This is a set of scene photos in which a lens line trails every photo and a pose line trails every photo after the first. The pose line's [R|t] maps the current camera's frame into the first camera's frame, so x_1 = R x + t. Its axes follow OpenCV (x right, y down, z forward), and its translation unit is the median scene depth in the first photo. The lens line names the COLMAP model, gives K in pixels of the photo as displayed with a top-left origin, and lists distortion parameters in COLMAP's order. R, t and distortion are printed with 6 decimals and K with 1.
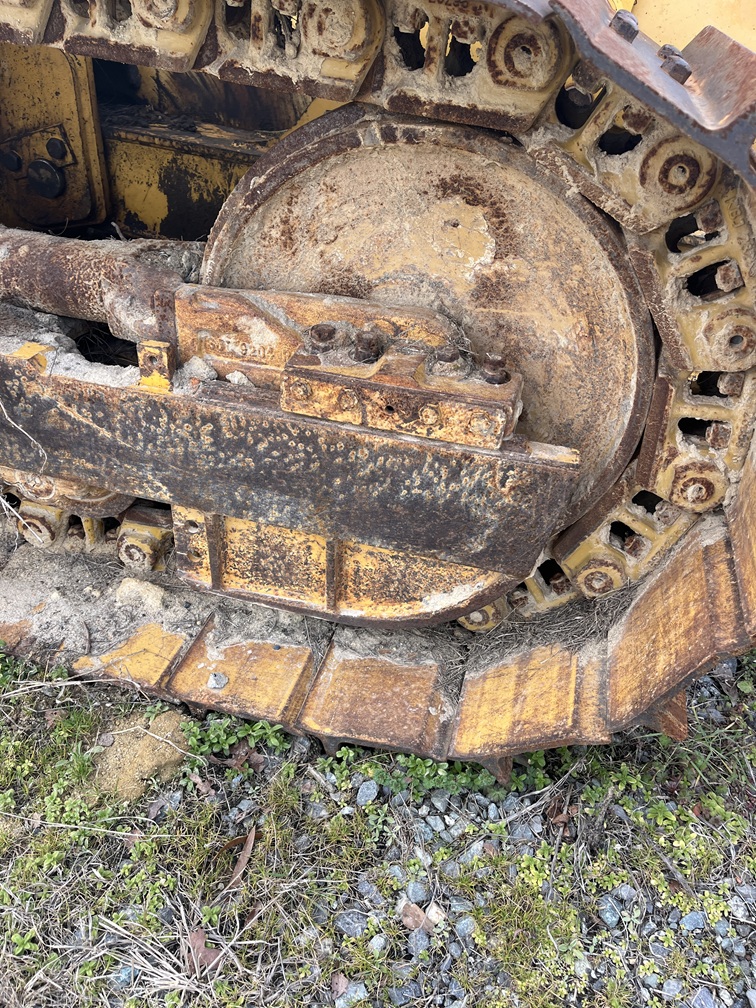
lens RADIAL K [[768.9, 0, 378.0], [0, 768.9, 504.0], [0, 0, 1]] dist [-0.003738, -0.006227]
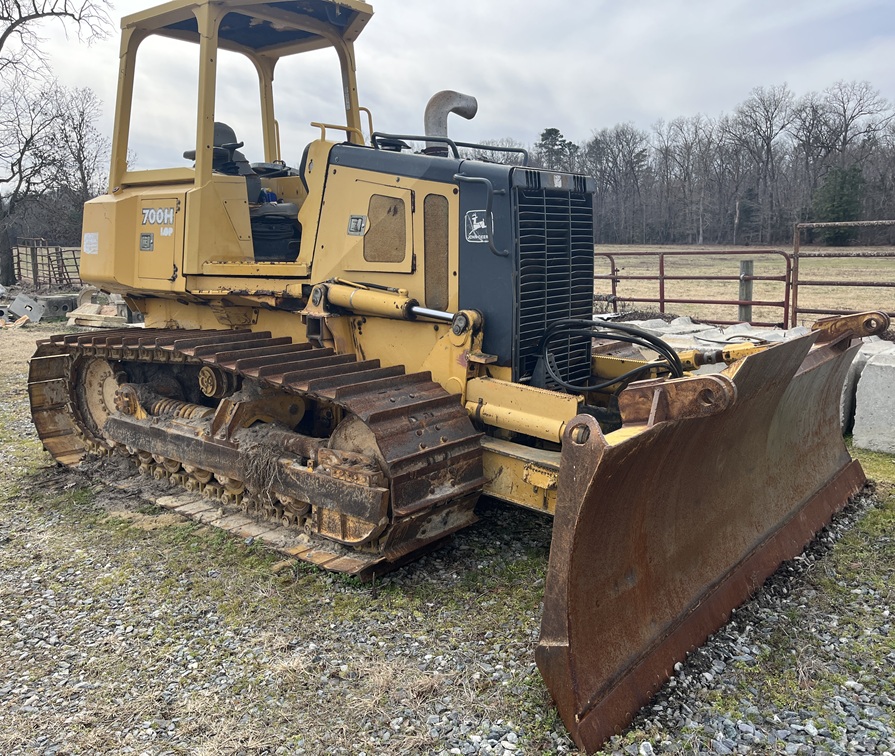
lens RADIAL K [[767.1, 0, 447.5], [0, 767.1, 378.0], [0, 0, 1]] dist [0.111538, -0.158529]
pose [[0.907575, 0.015781, -0.419594, 2.023296], [-0.201870, 0.892628, -0.403069, 0.883913], [0.368180, 0.450519, 0.813312, -2.213572]]
